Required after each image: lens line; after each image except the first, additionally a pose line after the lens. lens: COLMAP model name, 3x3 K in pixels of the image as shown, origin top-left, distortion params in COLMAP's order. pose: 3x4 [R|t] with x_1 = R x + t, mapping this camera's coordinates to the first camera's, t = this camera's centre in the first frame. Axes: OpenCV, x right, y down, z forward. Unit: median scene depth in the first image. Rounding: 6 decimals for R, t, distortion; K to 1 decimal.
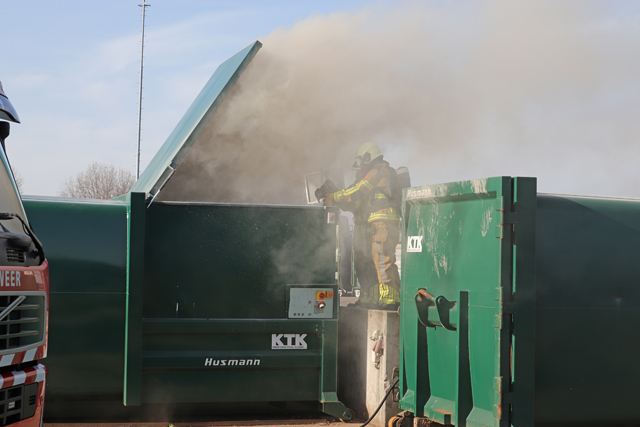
lens RADIAL K [[1327.4, 0, 319.2], [0, 1327.4, 214.6], [0, 0, 1]] dist [0.006792, 0.000000]
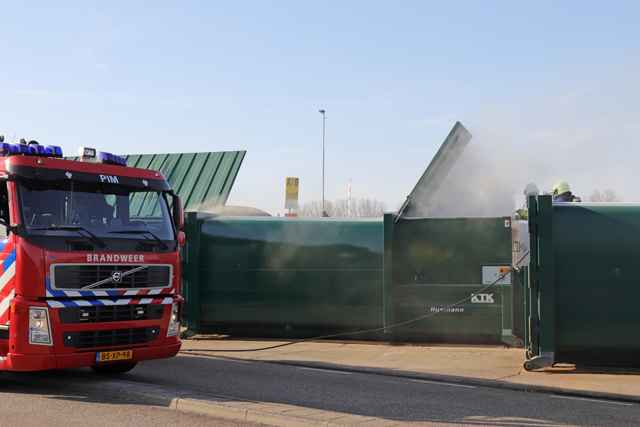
lens RADIAL K [[934.1, 0, 316.0], [0, 934.1, 208.2], [0, 0, 1]] dist [-0.016094, 0.000000]
pose [[0.827426, -0.047176, -0.559590, 0.474829], [0.036324, 0.998875, -0.030500, 0.010637], [0.560399, 0.004910, 0.828208, -0.094759]]
